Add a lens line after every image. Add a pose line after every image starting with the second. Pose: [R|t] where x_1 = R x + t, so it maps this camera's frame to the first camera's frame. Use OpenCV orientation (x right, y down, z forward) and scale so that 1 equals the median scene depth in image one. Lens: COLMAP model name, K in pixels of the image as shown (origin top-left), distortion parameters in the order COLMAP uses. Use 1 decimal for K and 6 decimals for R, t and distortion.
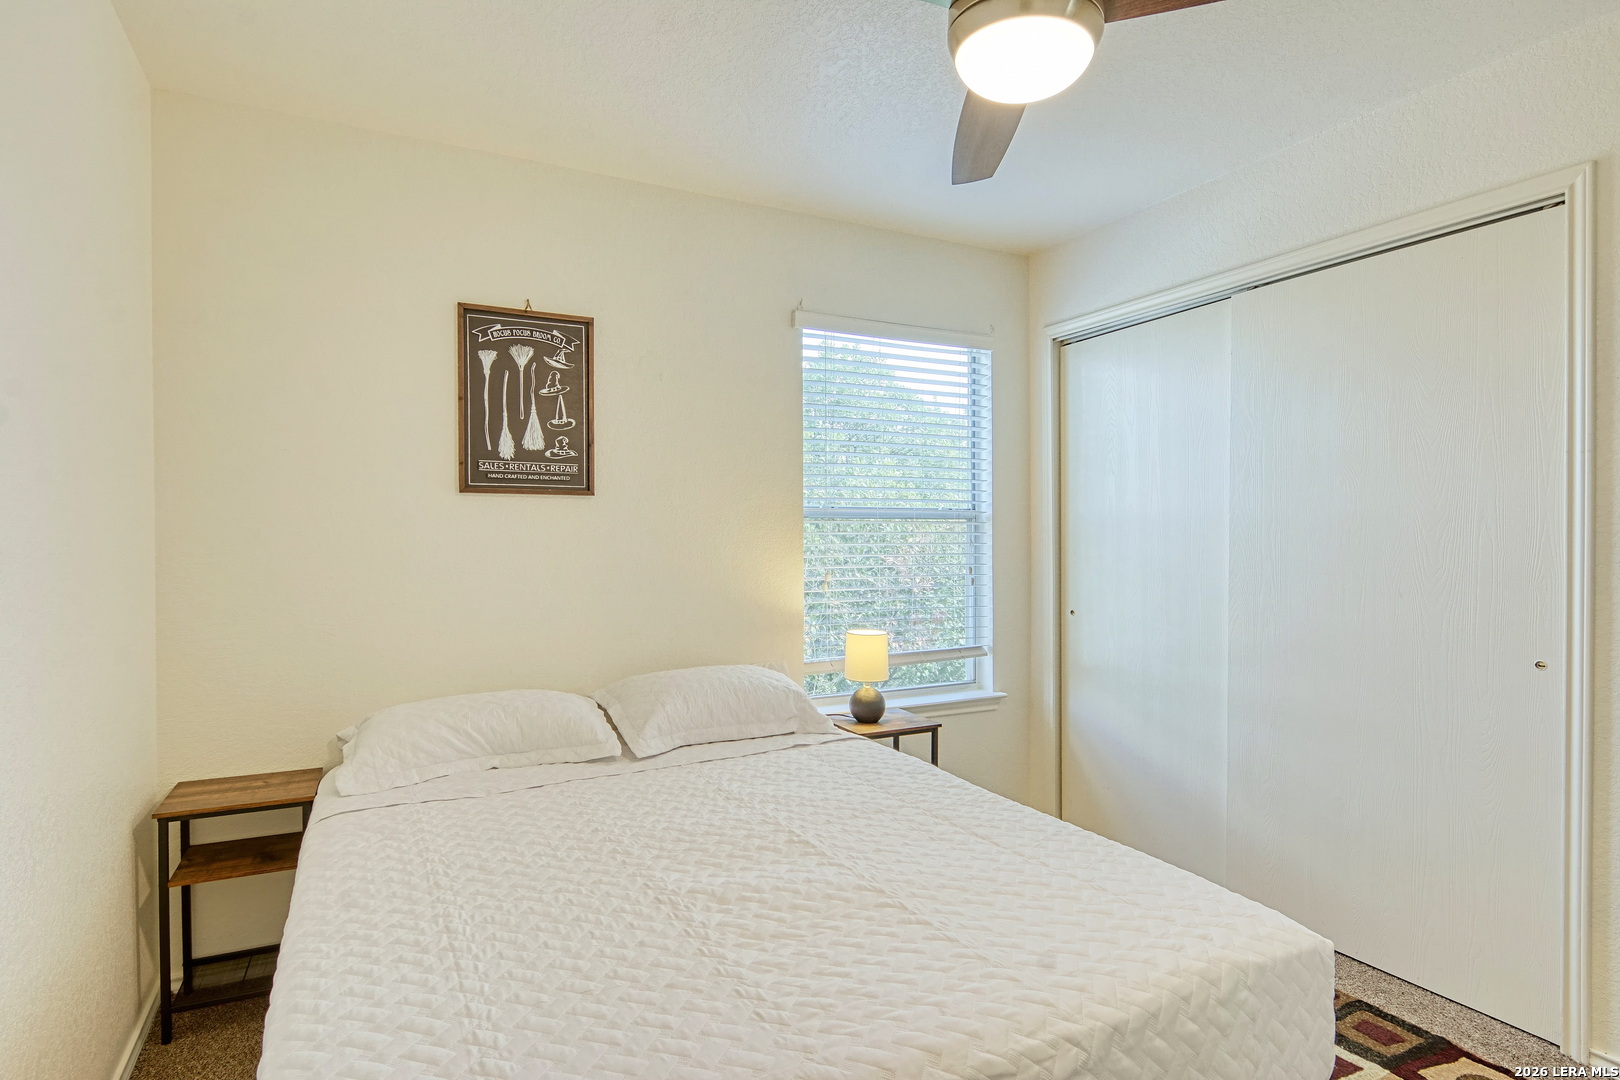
lens RADIAL K [[858.3, 0, 806.3], [0, 858.3, 541.8], [0, 0, 1]] dist [0.010018, -0.013079]
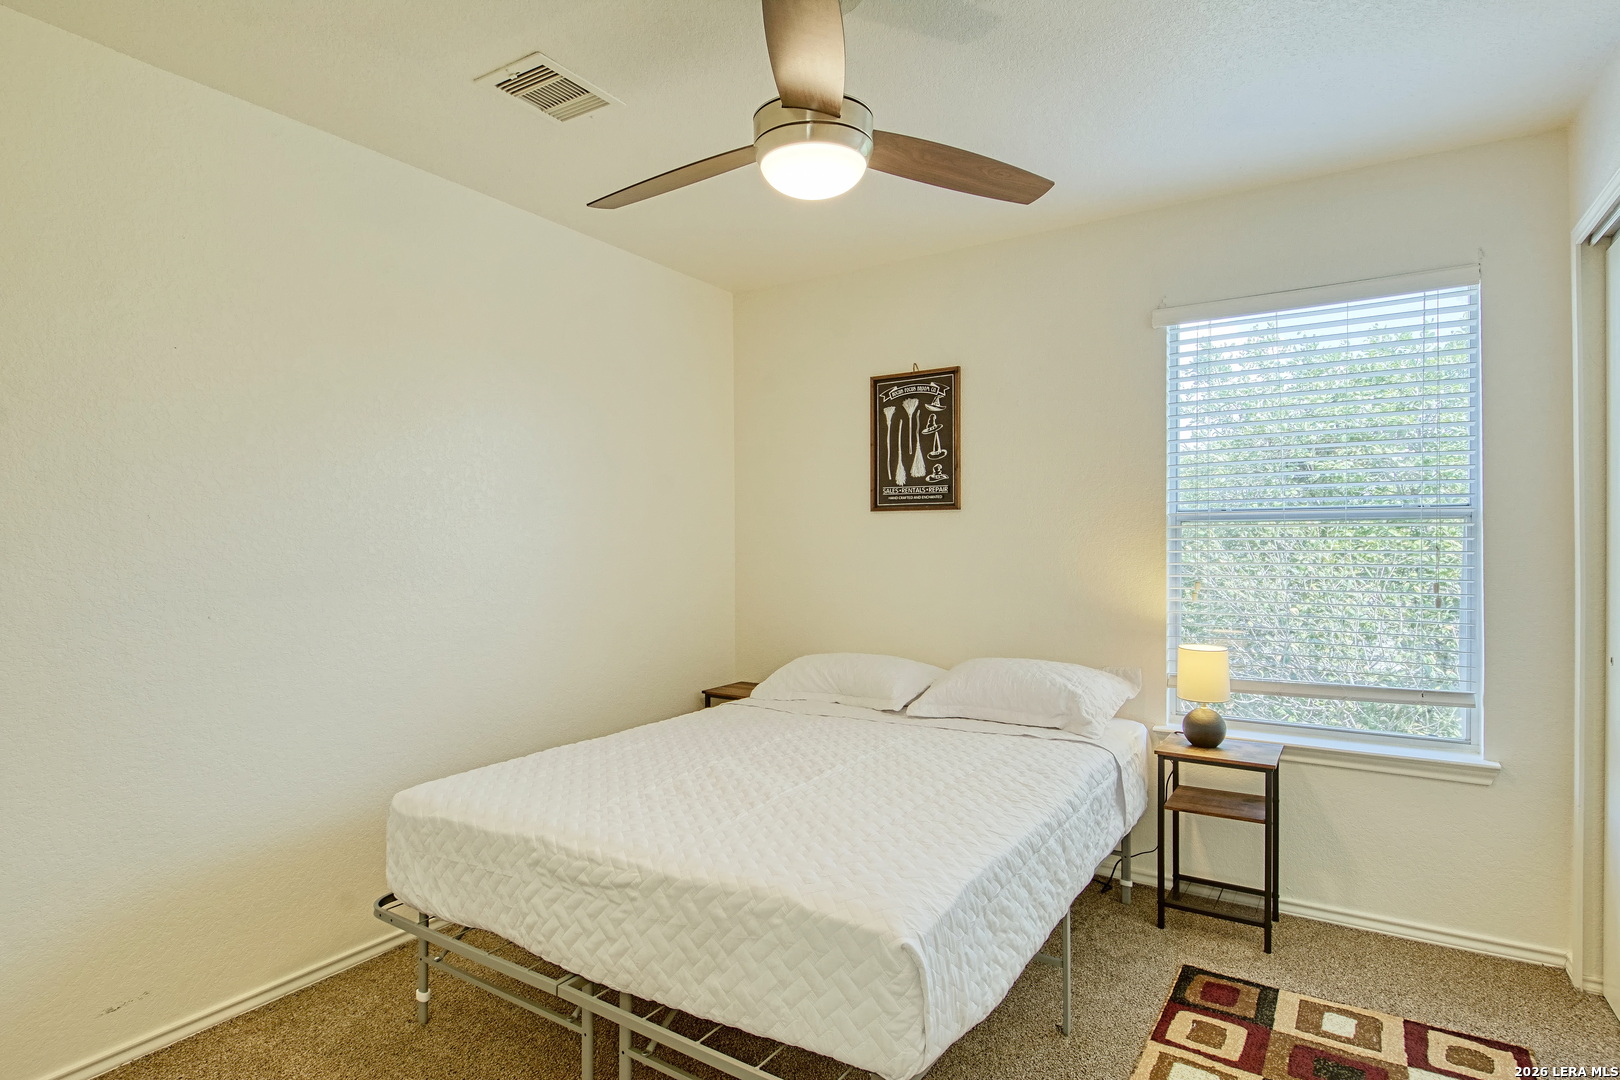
lens RADIAL K [[858.3, 0, 800.3], [0, 858.3, 540.4], [0, 0, 1]] dist [0.010018, -0.013079]
pose [[0.494503, -0.002651, -0.869172, 0.730399], [-0.004293, 0.999976, -0.005492, -0.001814], [0.869165, 0.006448, 0.494479, 0.195767]]
